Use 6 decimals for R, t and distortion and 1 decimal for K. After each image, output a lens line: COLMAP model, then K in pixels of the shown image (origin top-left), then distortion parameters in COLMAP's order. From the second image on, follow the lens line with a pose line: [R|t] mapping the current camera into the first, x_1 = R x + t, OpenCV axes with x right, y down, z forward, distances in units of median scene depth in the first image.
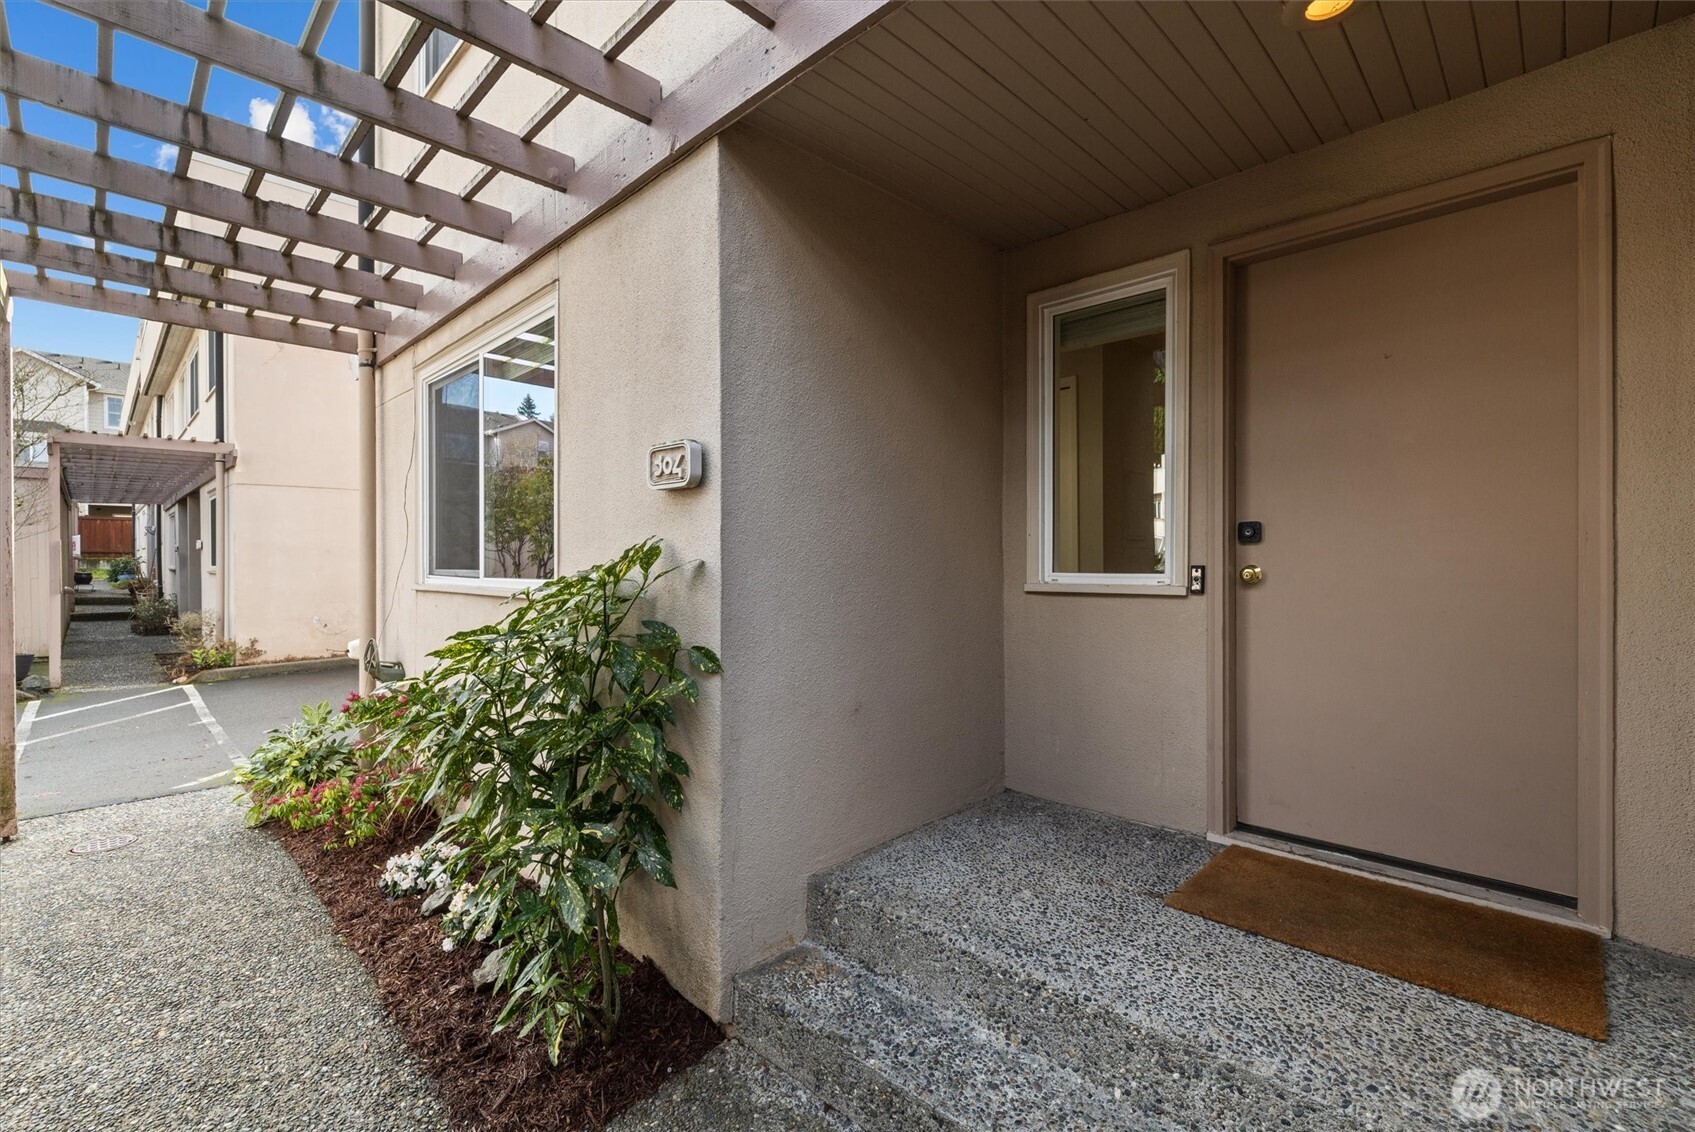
lens RADIAL K [[735.4, 0, 853.5], [0, 735.4, 560.4], [0, 0, 1]] dist [0.000901, 0.000502]
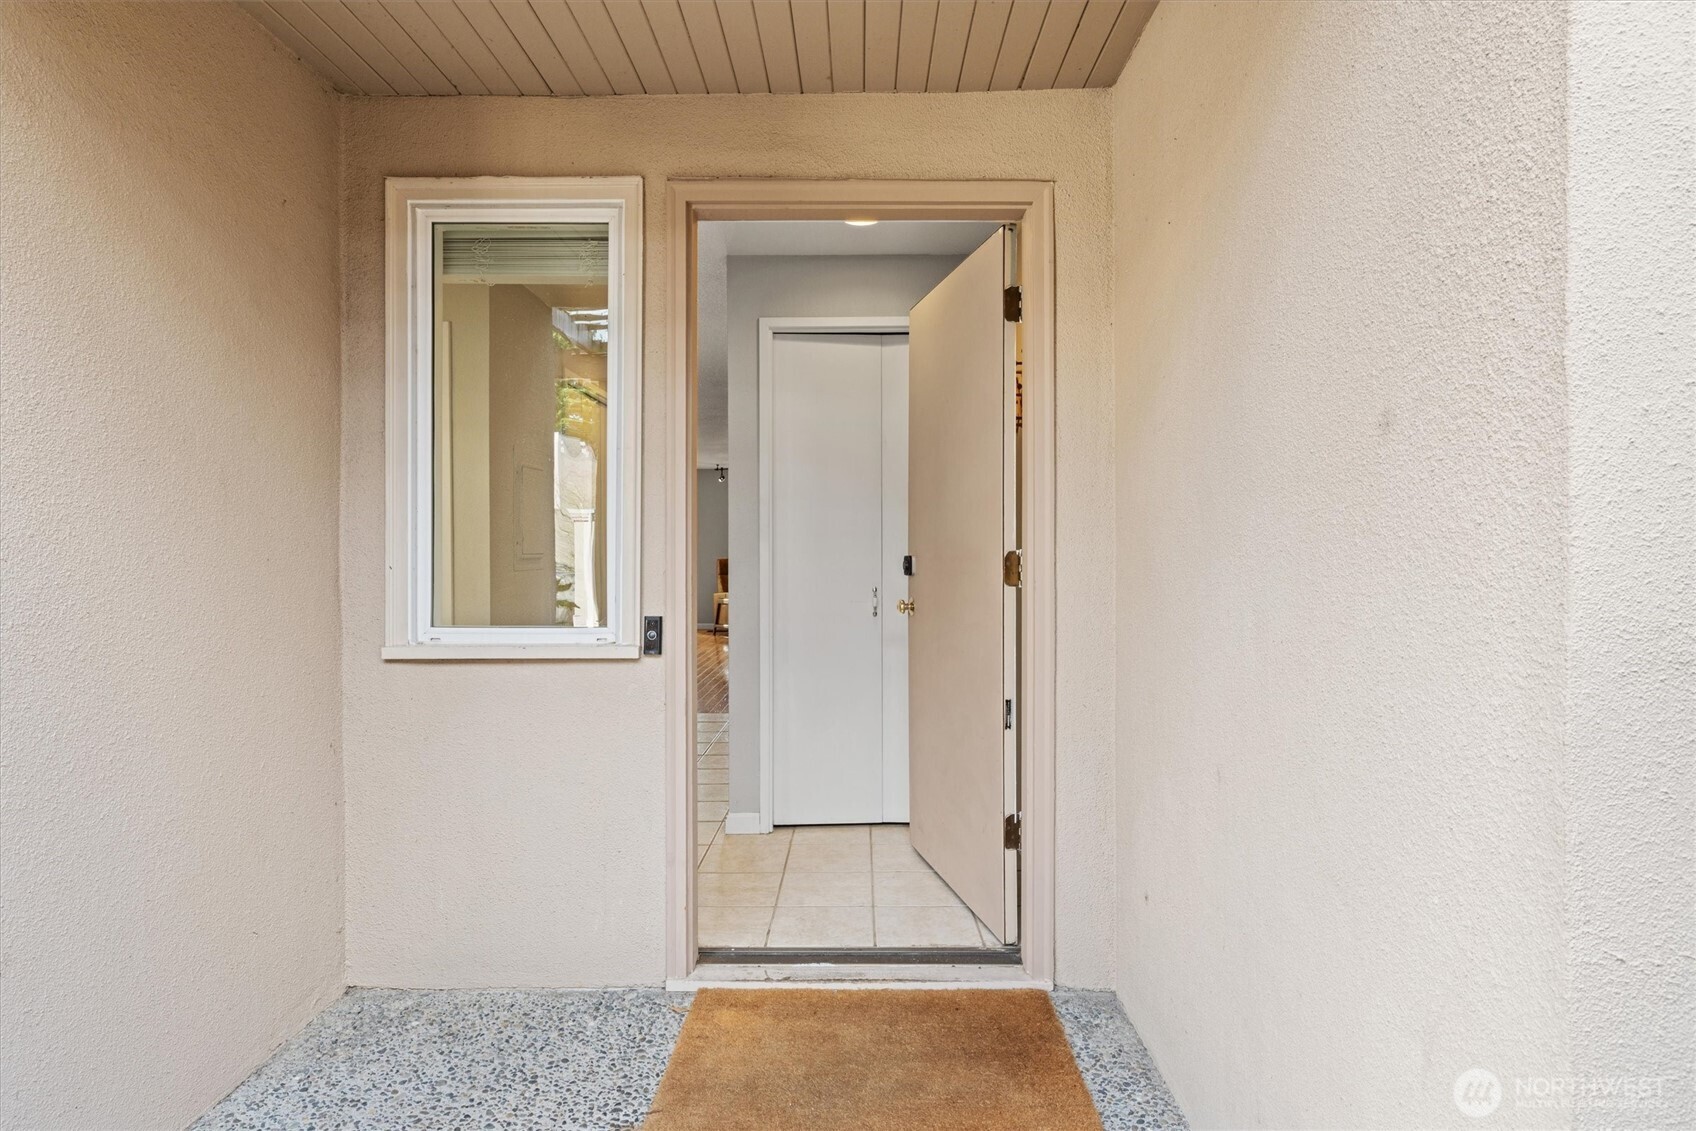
lens RADIAL K [[877.7, 0, 850.5], [0, 877.7, 549.6], [0, 0, 1]] dist [0.003084, 0.000444]
pose [[0.720215, -0.002741, 0.693746, 0.006649], [0.002059, 0.999996, 0.001814, -0.060405], [-0.693748, 0.000122, 0.720218, 0.240672]]
